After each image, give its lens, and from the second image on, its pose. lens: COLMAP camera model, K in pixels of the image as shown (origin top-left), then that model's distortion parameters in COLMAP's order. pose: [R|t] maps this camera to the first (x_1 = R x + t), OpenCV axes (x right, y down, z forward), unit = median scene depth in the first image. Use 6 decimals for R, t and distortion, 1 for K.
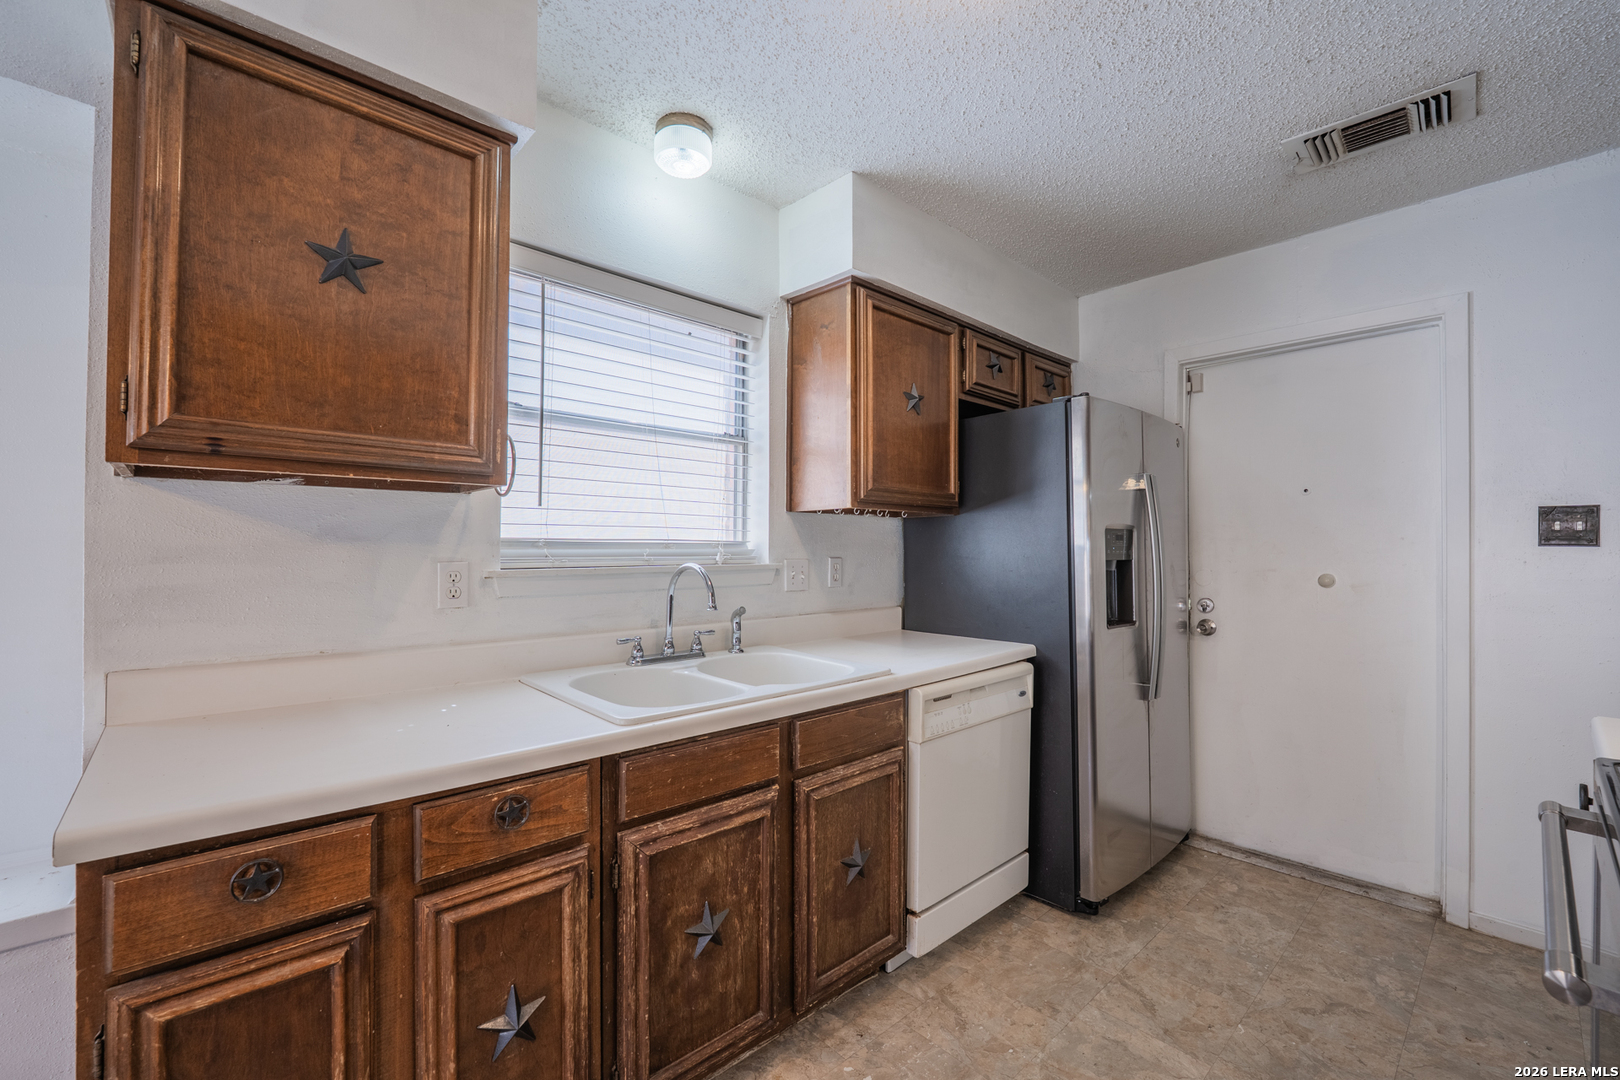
lens RADIAL K [[661.6, 0, 796.1], [0, 661.6, 542.2], [0, 0, 1]] dist [-0.007519, -0.002526]
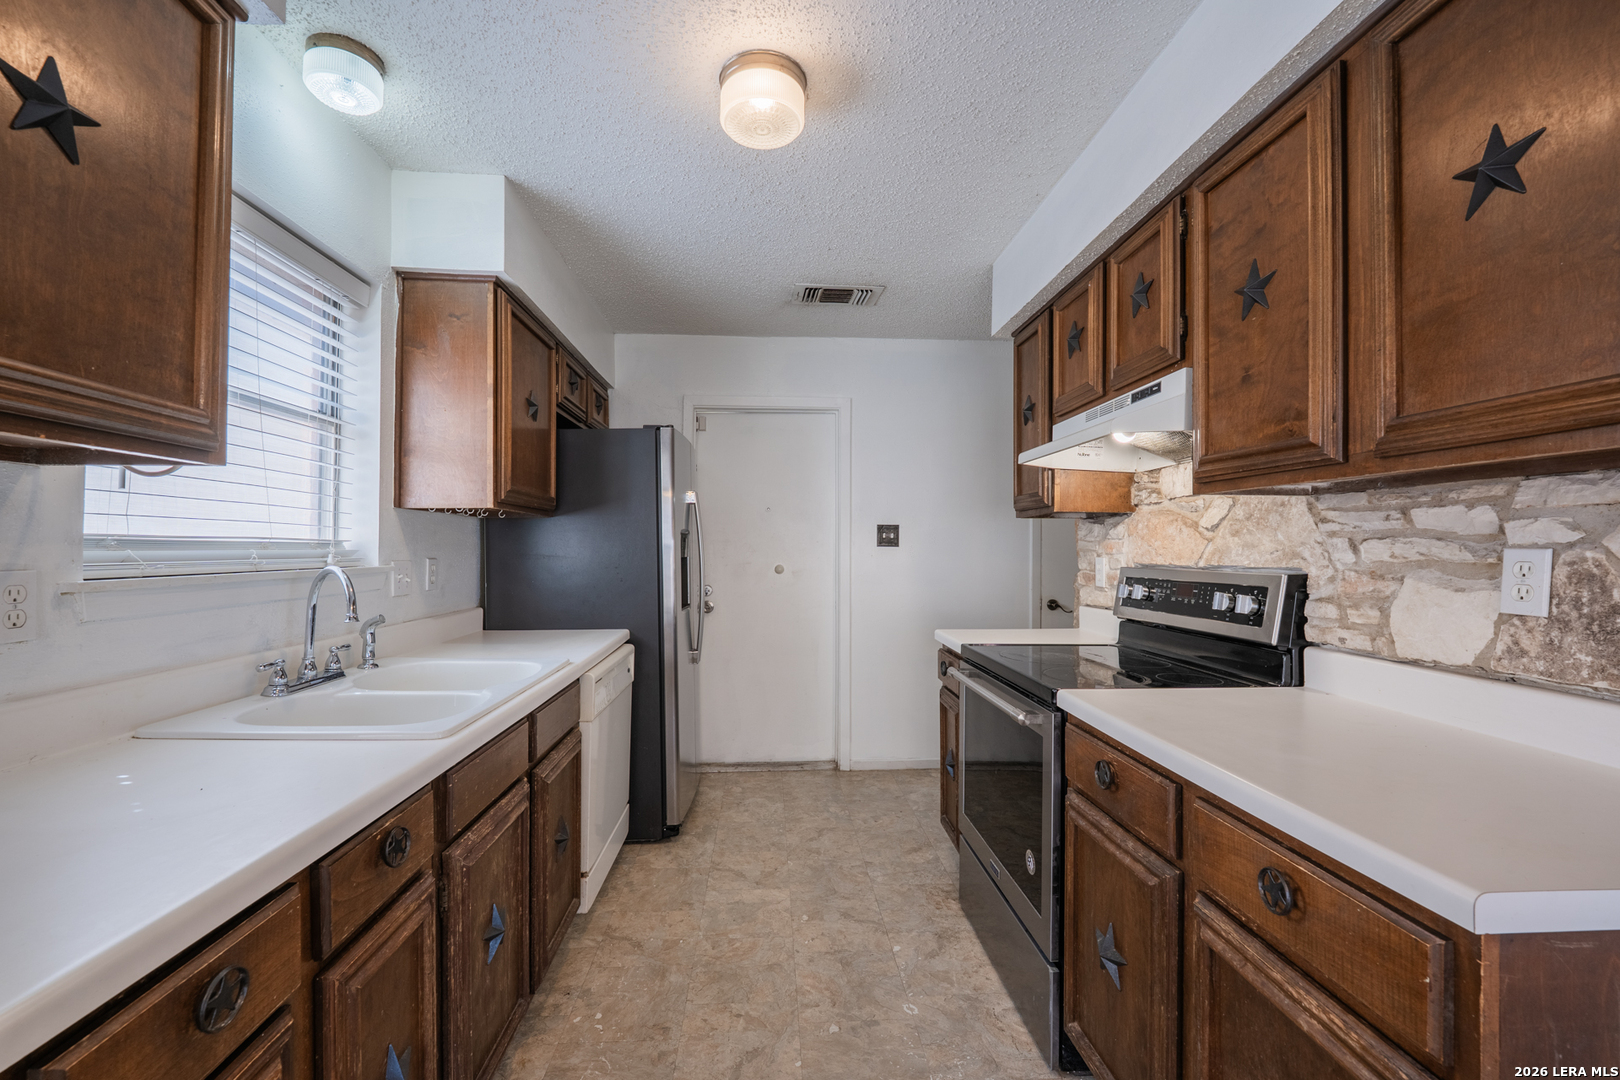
lens RADIAL K [[661.6, 0, 798.6], [0, 661.6, 542.0], [0, 0, 1]] dist [-0.007519, -0.002526]
pose [[0.630799, 0.006295, 0.775920, -0.409137], [-0.006947, 0.999973, -0.002465, -0.001166], [-0.775915, -0.003835, 0.630826, 0.012561]]
